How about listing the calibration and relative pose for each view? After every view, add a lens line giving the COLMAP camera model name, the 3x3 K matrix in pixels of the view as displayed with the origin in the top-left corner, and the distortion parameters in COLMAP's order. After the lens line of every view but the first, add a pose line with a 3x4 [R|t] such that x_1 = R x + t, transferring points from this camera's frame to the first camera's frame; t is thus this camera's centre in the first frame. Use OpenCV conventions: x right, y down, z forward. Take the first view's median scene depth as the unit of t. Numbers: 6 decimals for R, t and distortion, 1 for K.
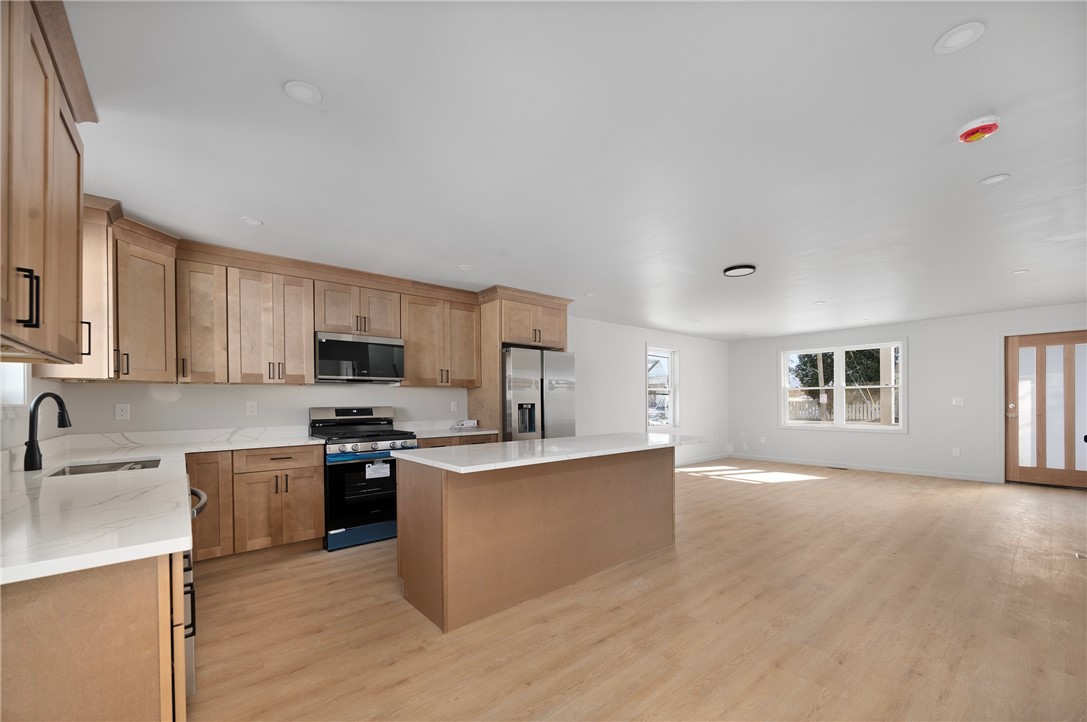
lens RADIAL K [[431.8, 0, 528.3], [0, 431.8, 404.7], [0, 0, 1]] dist [-0.002968, -0.000944]
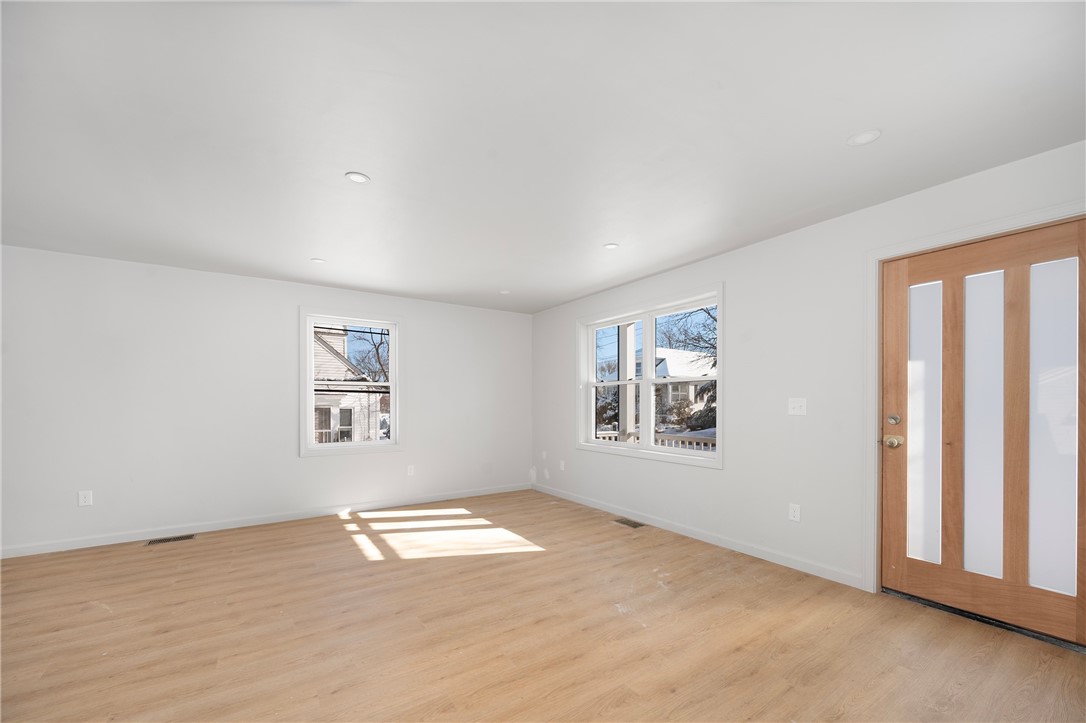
lens RADIAL K [[424.6, 0, 544.2], [0, 424.6, 410.6], [0, 0, 1]] dist [-0.003778, -0.000290]
pose [[0.994818, 0.007539, -0.101395, 0.820738], [-0.006274, 0.999899, 0.012791, -0.008907], [0.101481, -0.012088, 0.994764, 0.538344]]
